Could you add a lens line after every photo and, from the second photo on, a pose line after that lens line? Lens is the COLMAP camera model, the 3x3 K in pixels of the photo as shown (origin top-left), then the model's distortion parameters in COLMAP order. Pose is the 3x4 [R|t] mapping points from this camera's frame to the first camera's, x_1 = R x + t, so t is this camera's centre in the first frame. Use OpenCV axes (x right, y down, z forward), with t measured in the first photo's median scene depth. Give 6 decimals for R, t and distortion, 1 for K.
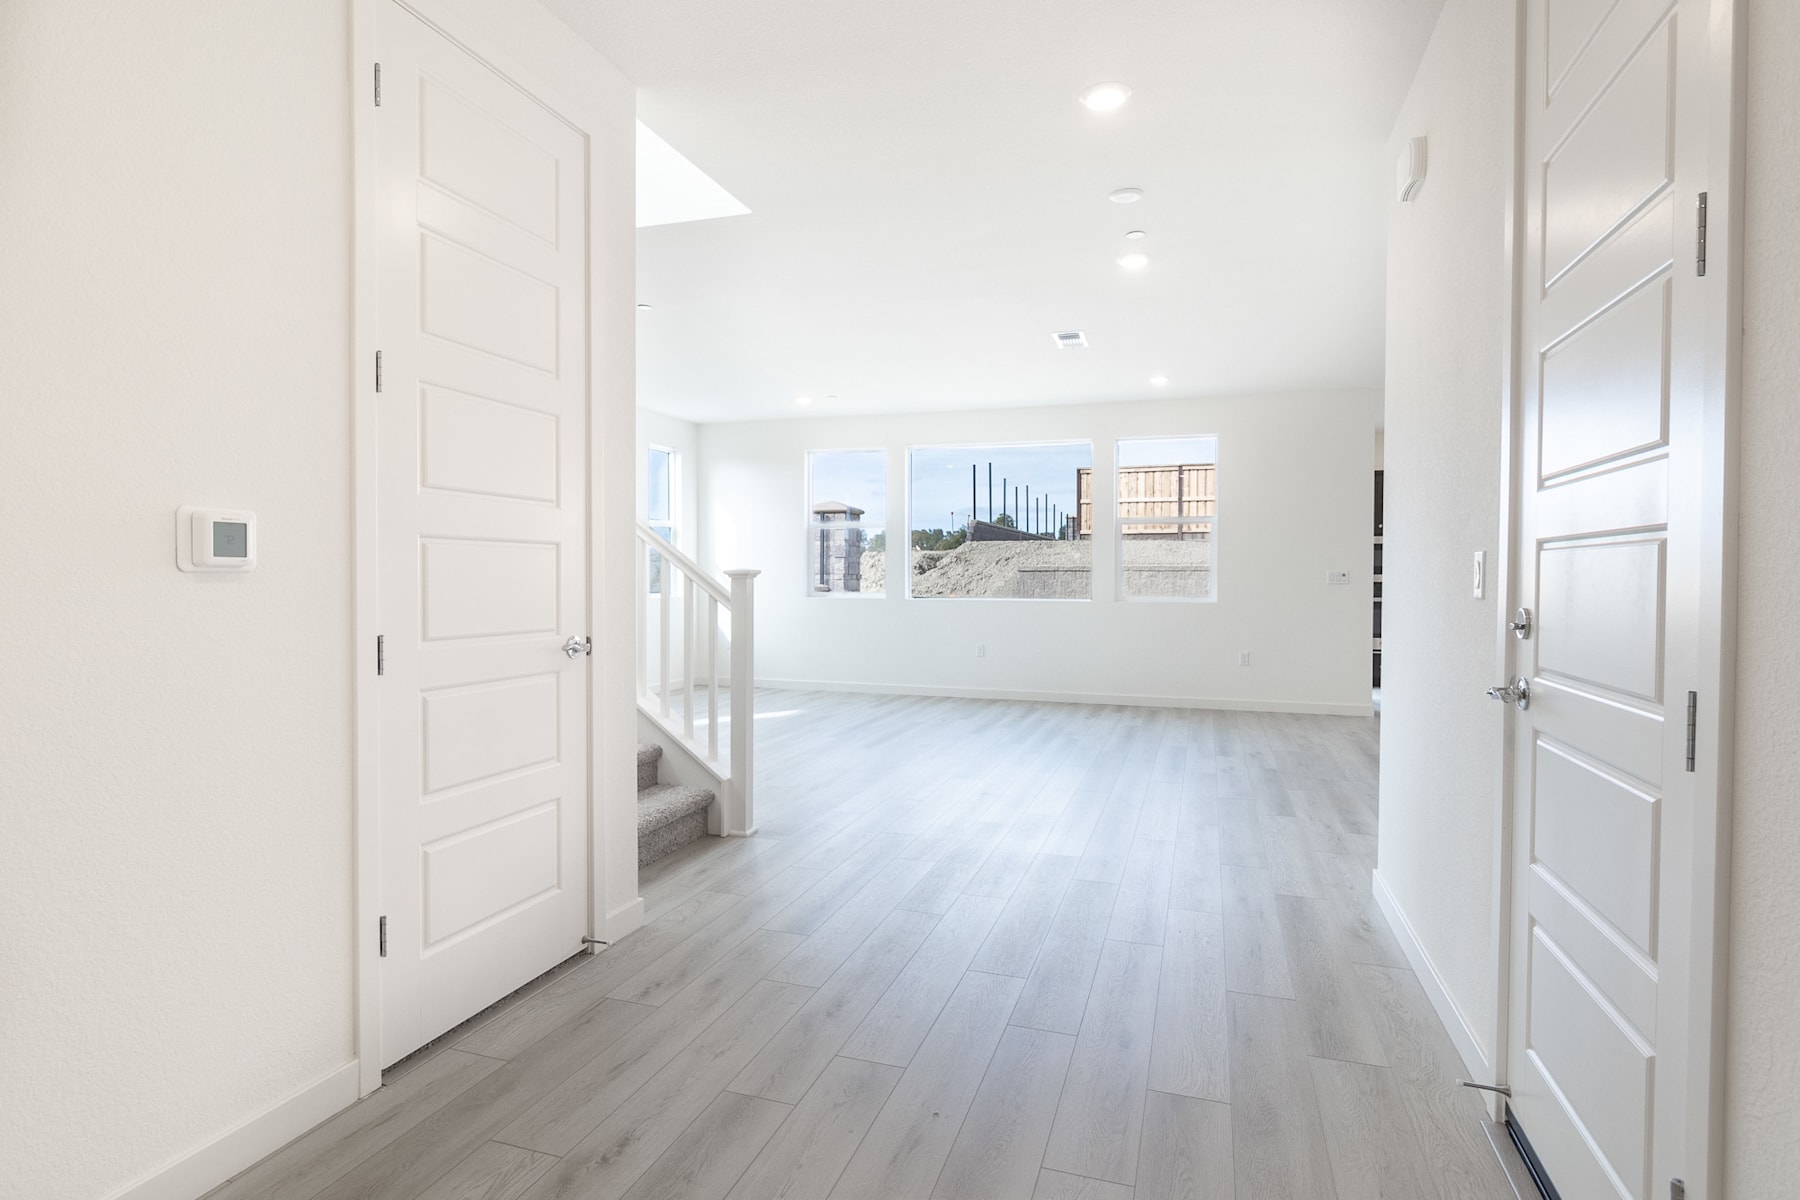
lens RADIAL K [[928.5, 0, 895.3], [0, 928.5, 581.5], [0, 0, 1]] dist [0.003322, -0.000252]
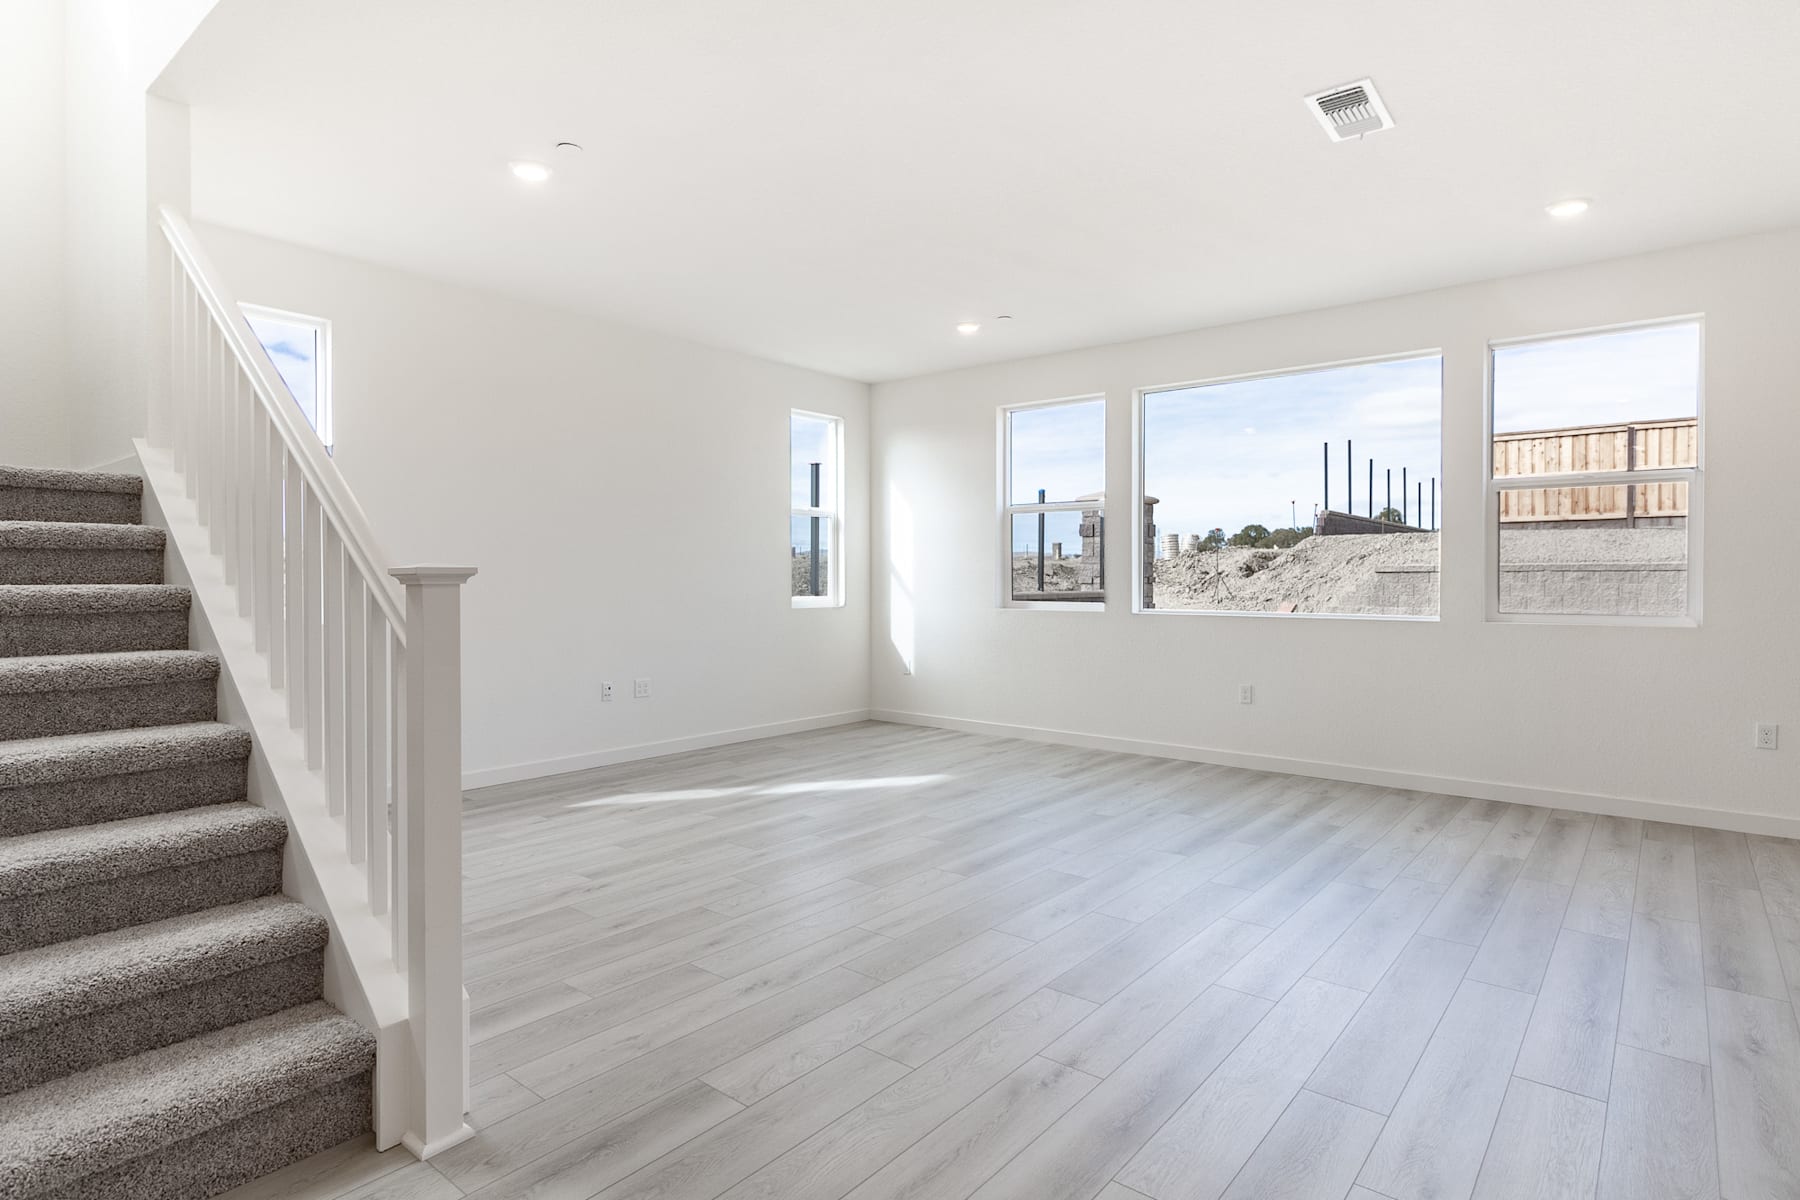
lens RADIAL K [[945.2, 0, 892.9], [0, 945.2, 585.5], [0, 0, 1]] dist [-0.000365, -0.000160]
pose [[0.933014, 0.000247, -0.359840, 0.040715], [-0.000133, 1.000000, 0.000343, -0.000583], [0.359840, -0.000273, 0.933014, 0.123312]]
